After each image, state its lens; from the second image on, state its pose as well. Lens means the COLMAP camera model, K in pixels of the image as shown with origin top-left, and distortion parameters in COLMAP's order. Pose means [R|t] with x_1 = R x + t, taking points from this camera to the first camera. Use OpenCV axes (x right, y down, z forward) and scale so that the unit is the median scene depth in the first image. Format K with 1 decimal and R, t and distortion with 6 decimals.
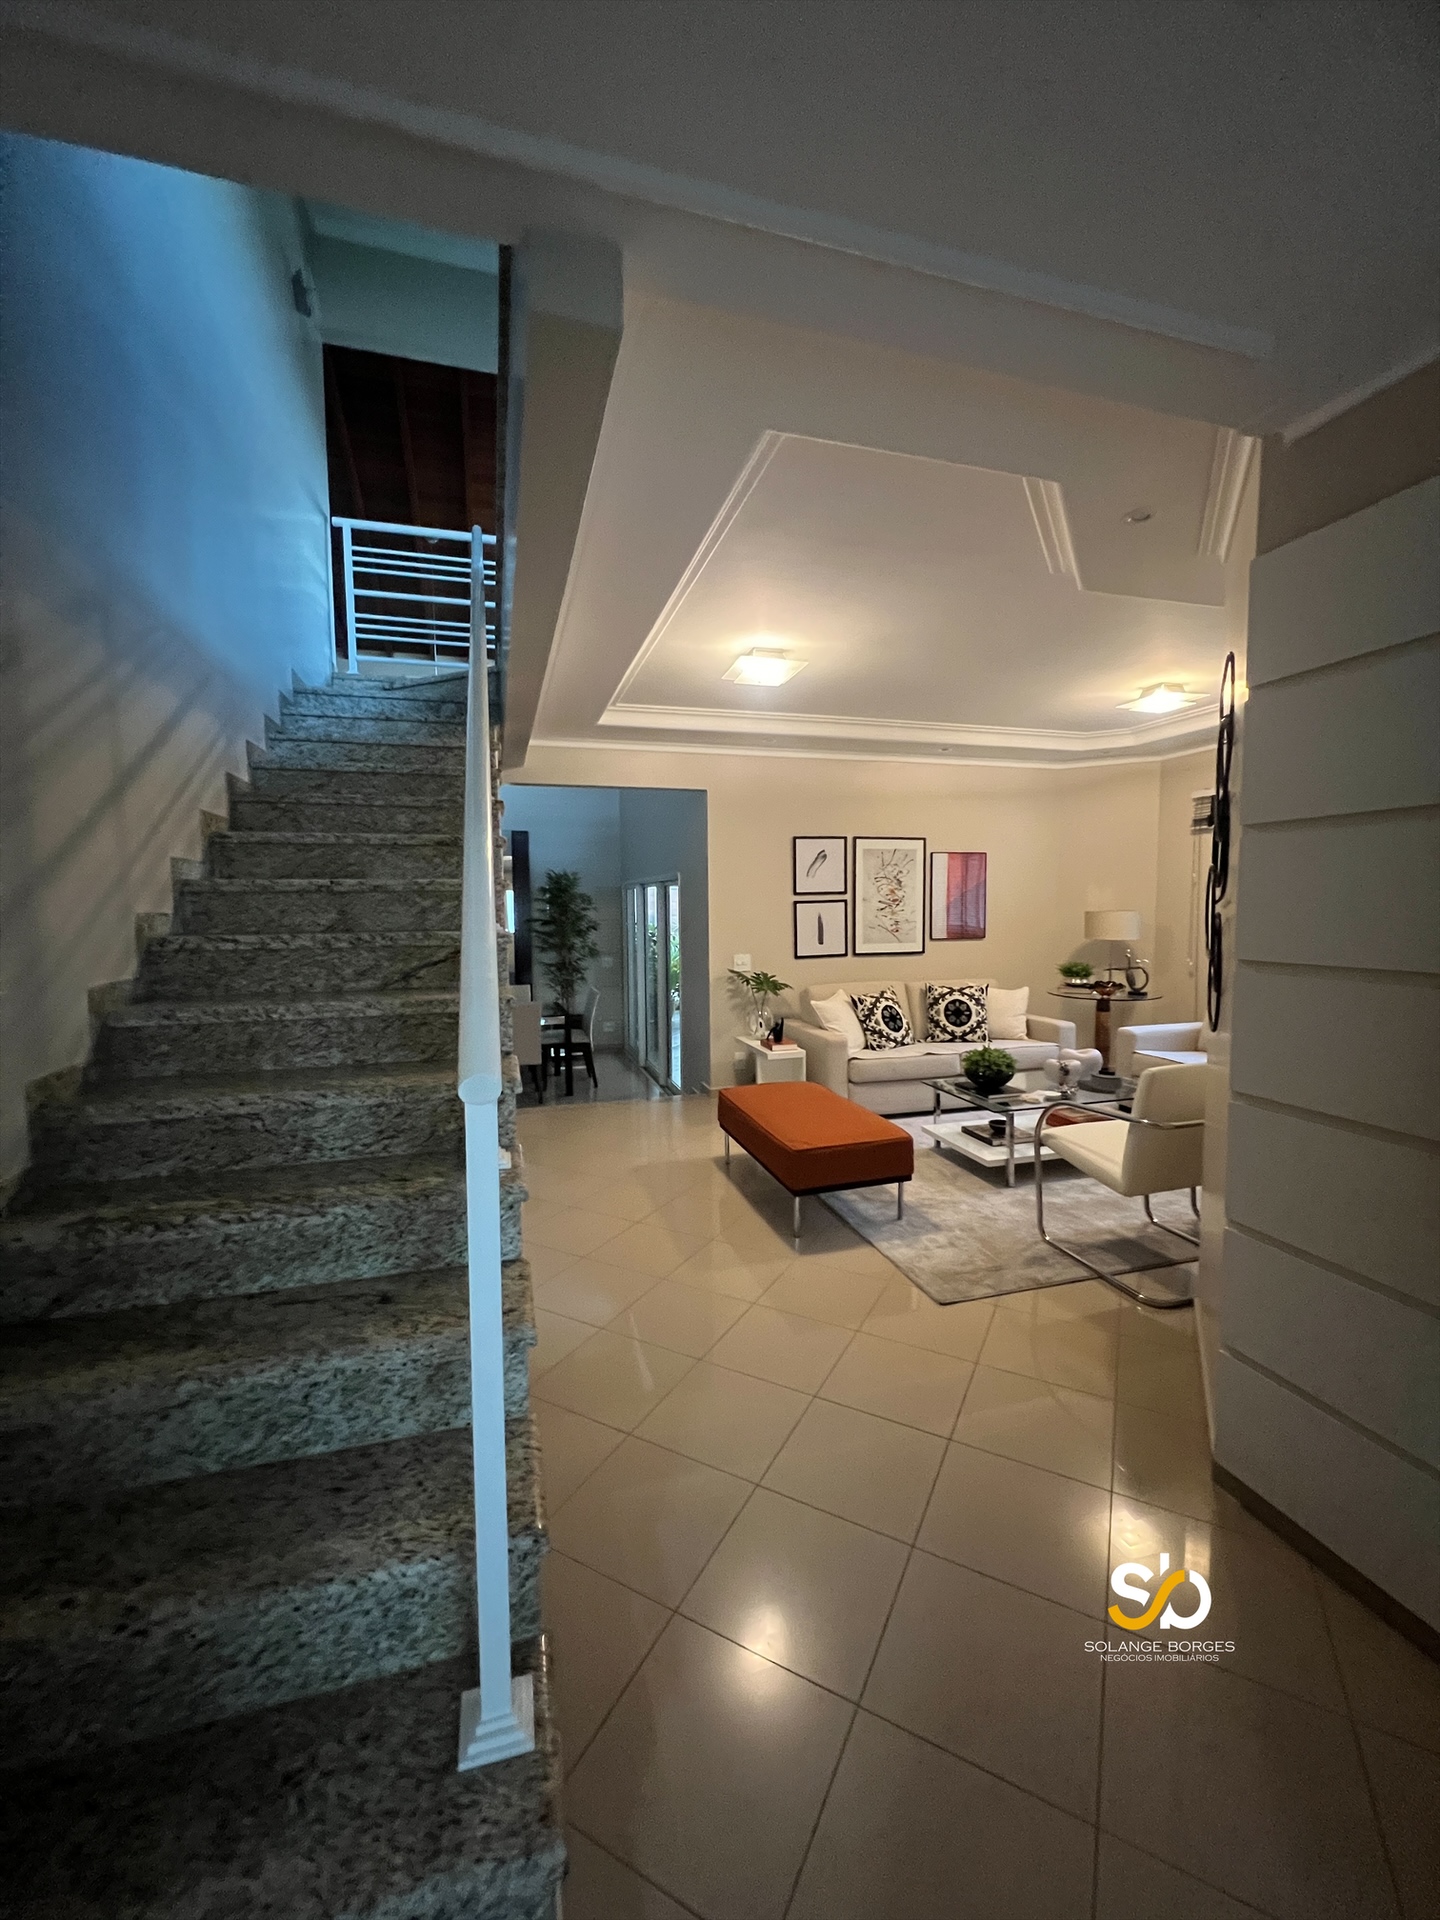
lens RADIAL K [[771.8, 0, 720.6], [0, 771.8, 961.6], [0, 0, 1]] dist [0.001568, 0.000089]
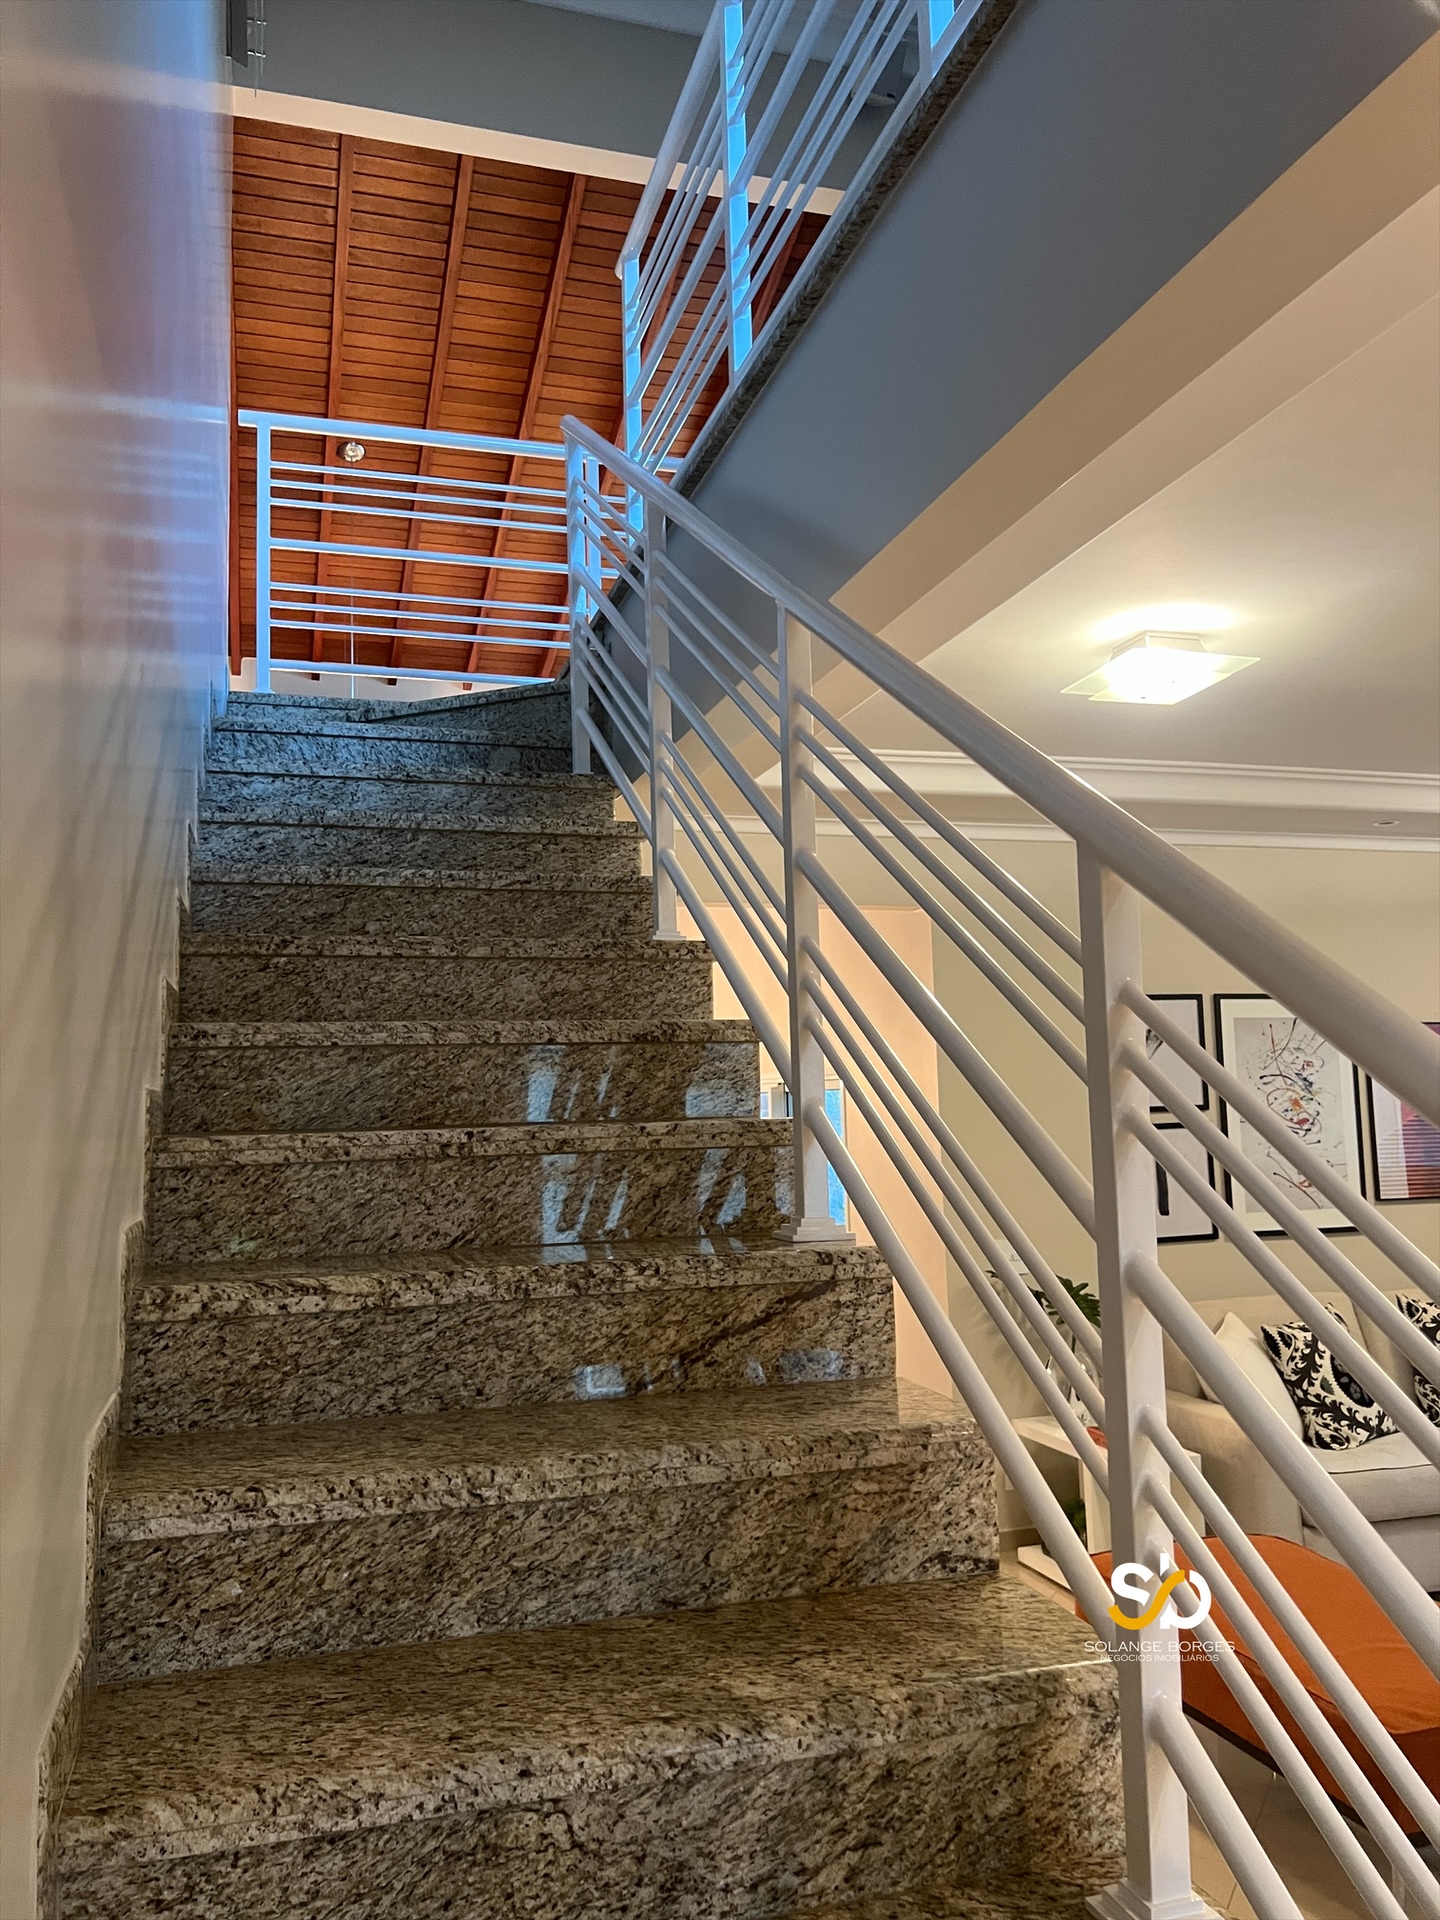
lens RADIAL K [[1462.1, 0, 720.1], [0, 1462.1, 960.3], [0, 0, 1]] dist [0.029734, -0.019339]
pose [[0.999889, -0.014073, 0.004845, -0.298701], [0.014706, 0.984284, -0.175982, -0.043075], [-0.002292, 0.176034, 0.984382, 0.131127]]
